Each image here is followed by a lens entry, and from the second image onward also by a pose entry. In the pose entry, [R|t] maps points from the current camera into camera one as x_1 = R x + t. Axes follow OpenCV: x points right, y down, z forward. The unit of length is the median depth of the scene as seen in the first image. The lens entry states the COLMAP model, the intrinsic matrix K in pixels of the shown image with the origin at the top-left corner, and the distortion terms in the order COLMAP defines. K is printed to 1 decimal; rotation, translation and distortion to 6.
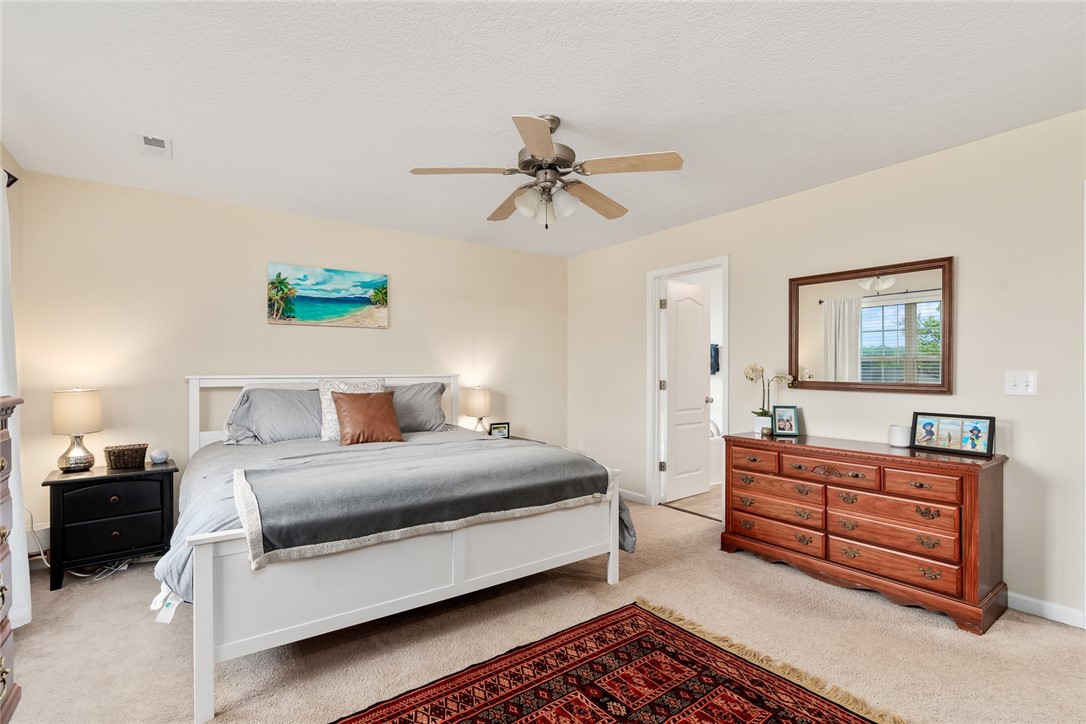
lens RADIAL K [[500.0, 0, 541.7], [0, 500.0, 368.8], [0, 0, 1]] dist [-0.011143, 0.000198]
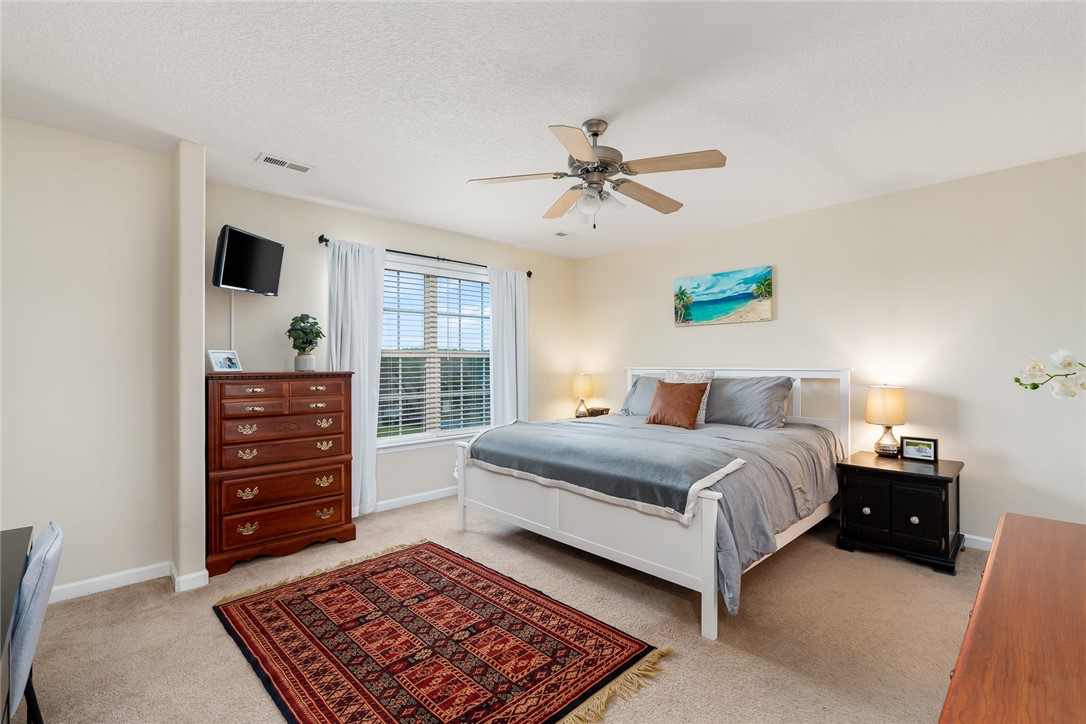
lens RADIAL K [[484.4, 0, 542.3], [0, 484.4, 361.7], [0, 0, 1]] dist [-0.009872, 0.000707]
pose [[0.143786, -0.003447, -0.989603, 0.866689], [0.005160, 0.999983, -0.002734, 0.000687], [0.989595, -0.004713, 0.143801, 0.646991]]
